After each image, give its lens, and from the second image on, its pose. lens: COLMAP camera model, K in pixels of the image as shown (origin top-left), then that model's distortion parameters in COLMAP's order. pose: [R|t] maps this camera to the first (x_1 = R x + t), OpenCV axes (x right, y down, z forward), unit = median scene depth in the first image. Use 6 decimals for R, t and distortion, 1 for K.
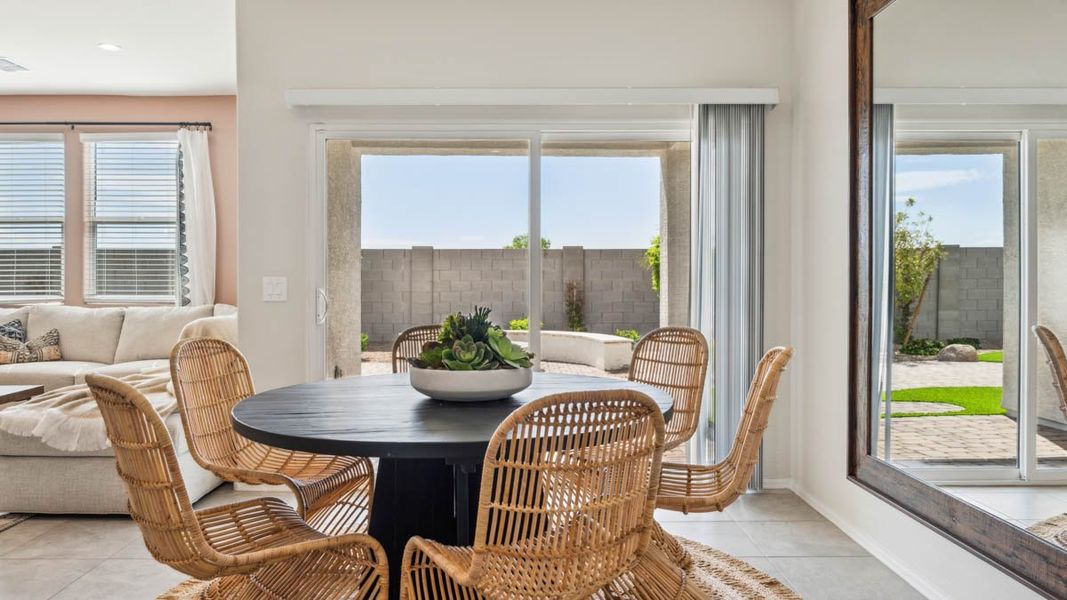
lens RADIAL K [[748.1, 0, 533.5], [0, 748.1, 300.0], [0, 0, 1]] dist [0.001239, 0.001138]
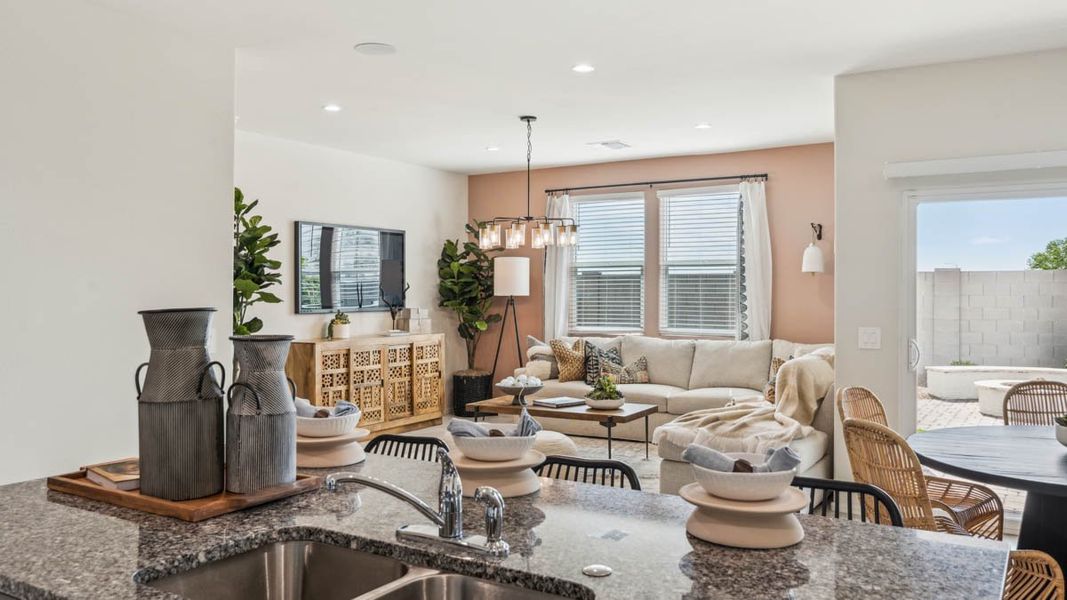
lens RADIAL K [[841.4, 0, 533.5], [0, 841.4, 300.0], [0, 0, 1]] dist [-0.004335, 0.001013]
pose [[0.844041, 0.005786, -0.536247, -0.058504], [-0.014203, 0.999832, -0.011568, -0.032440], [0.536090, 0.017380, 0.843982, -0.228164]]
